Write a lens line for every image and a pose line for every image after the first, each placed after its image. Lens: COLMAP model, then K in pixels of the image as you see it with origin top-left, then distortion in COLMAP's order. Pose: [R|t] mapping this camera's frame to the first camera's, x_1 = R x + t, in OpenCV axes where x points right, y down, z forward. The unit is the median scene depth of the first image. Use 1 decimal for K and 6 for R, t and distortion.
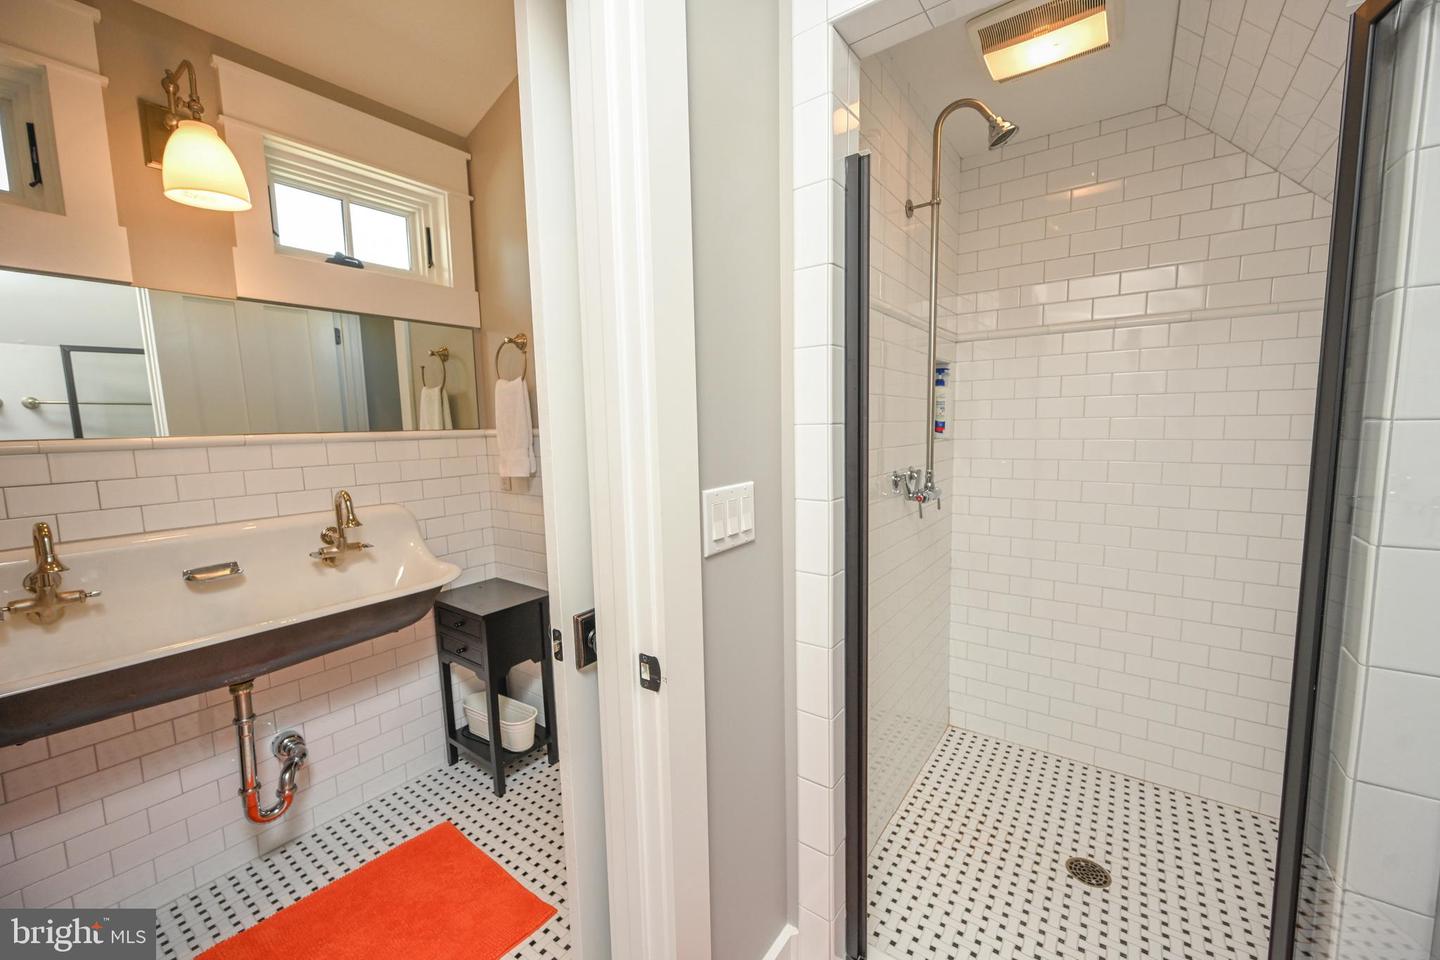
lens RADIAL K [[564.5, 0, 720.0], [0, 564.5, 480.0], [0, 0, 1]] dist [0.022436, 0.000087]
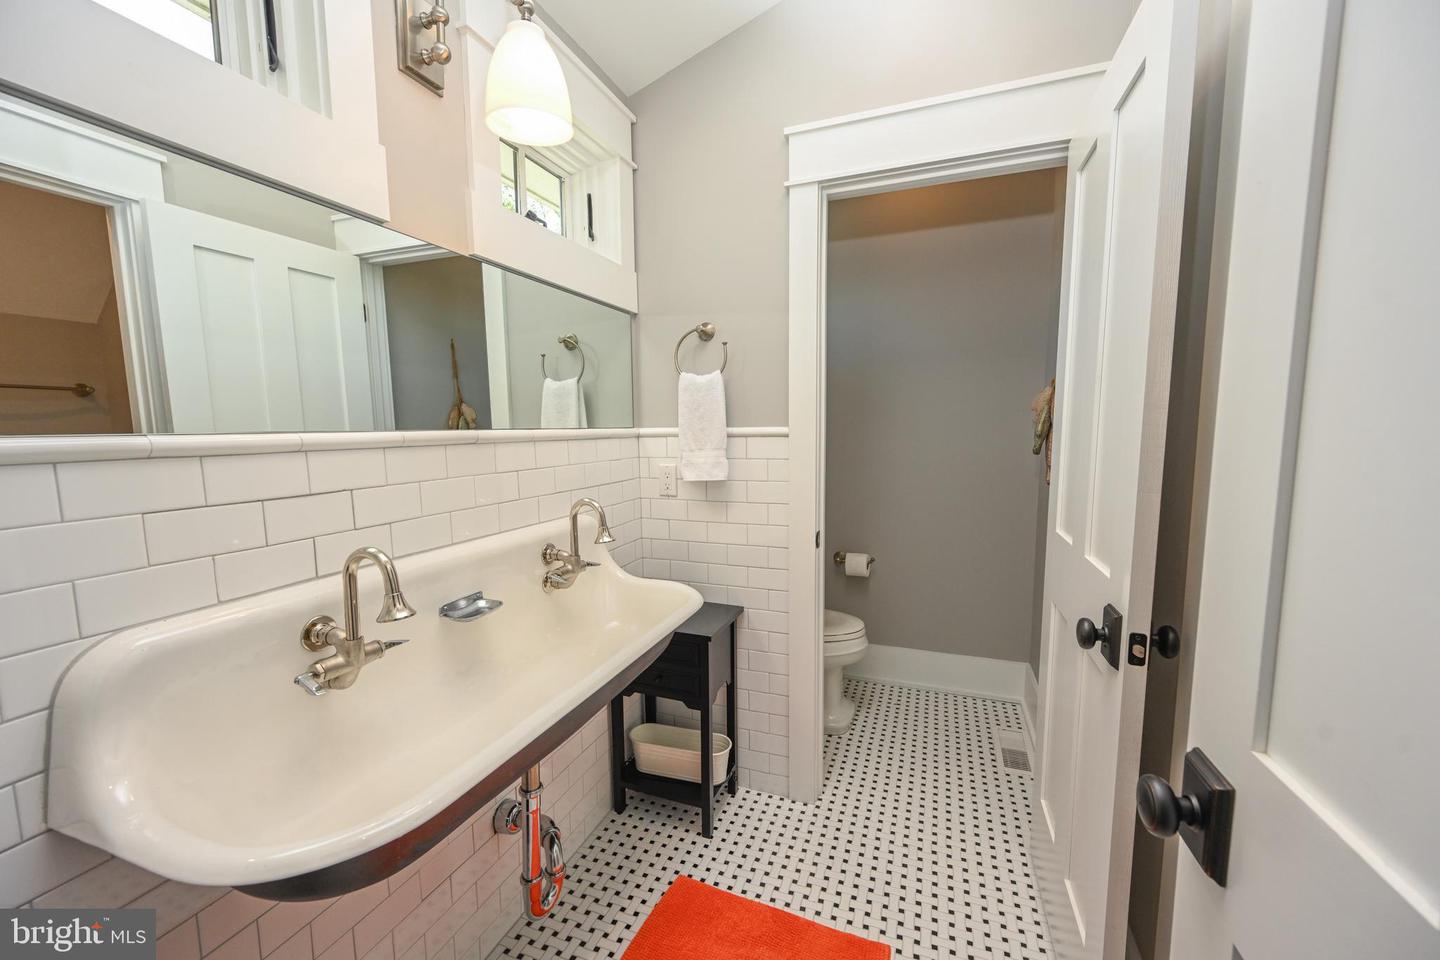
lens RADIAL K [[560.0, 0, 725.2], [0, 560.0, 485.3], [0, 0, 1]] dist [0.013087, -0.000022]
pose [[0.961744, -0.013800, 0.273602, -0.522976], [0.014088, 0.999900, 0.000914, 0.000570], [-0.273588, 0.002976, 0.961842, 0.122945]]
